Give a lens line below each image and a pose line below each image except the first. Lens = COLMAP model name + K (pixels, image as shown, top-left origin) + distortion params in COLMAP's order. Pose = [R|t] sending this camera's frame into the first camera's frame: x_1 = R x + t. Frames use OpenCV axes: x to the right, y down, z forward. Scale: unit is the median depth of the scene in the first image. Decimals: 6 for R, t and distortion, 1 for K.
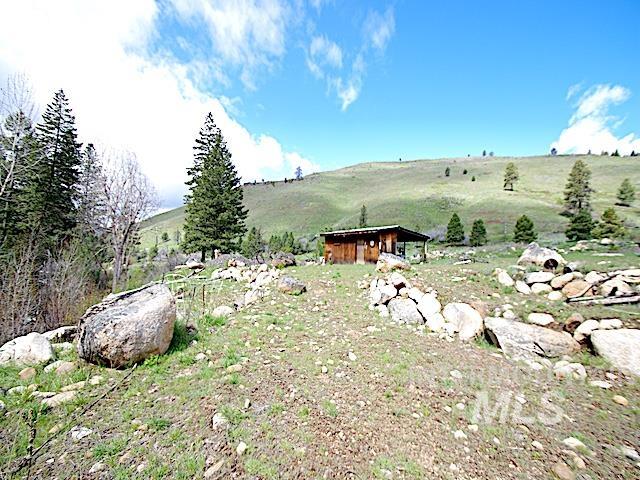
lens RADIAL K [[279.1, 0, 320.6], [0, 279.1, 233.8], [0, 0, 1]] dist [0.002398, -0.006690]
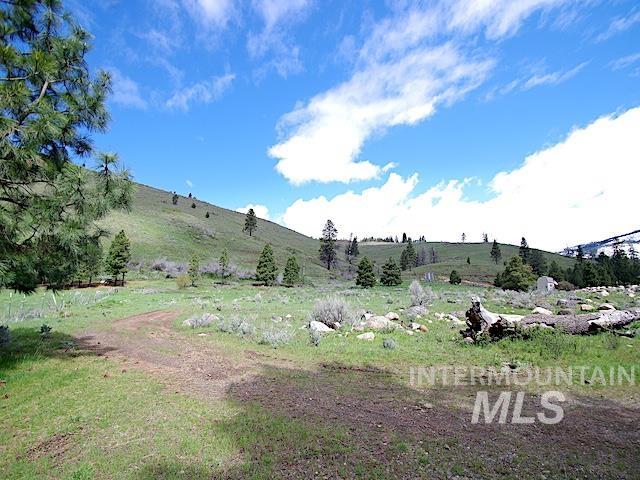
lens RADIAL K [[279.1, 0, 313.1], [0, 279.1, 257.5], [0, 0, 1]] dist [0.002398, -0.006690]
pose [[0.459867, 0.144745, 0.876111, -0.138879], [-0.074333, 0.989438, -0.124451, 0.052515], [-0.884871, -0.007893, 0.465769, 0.521313]]
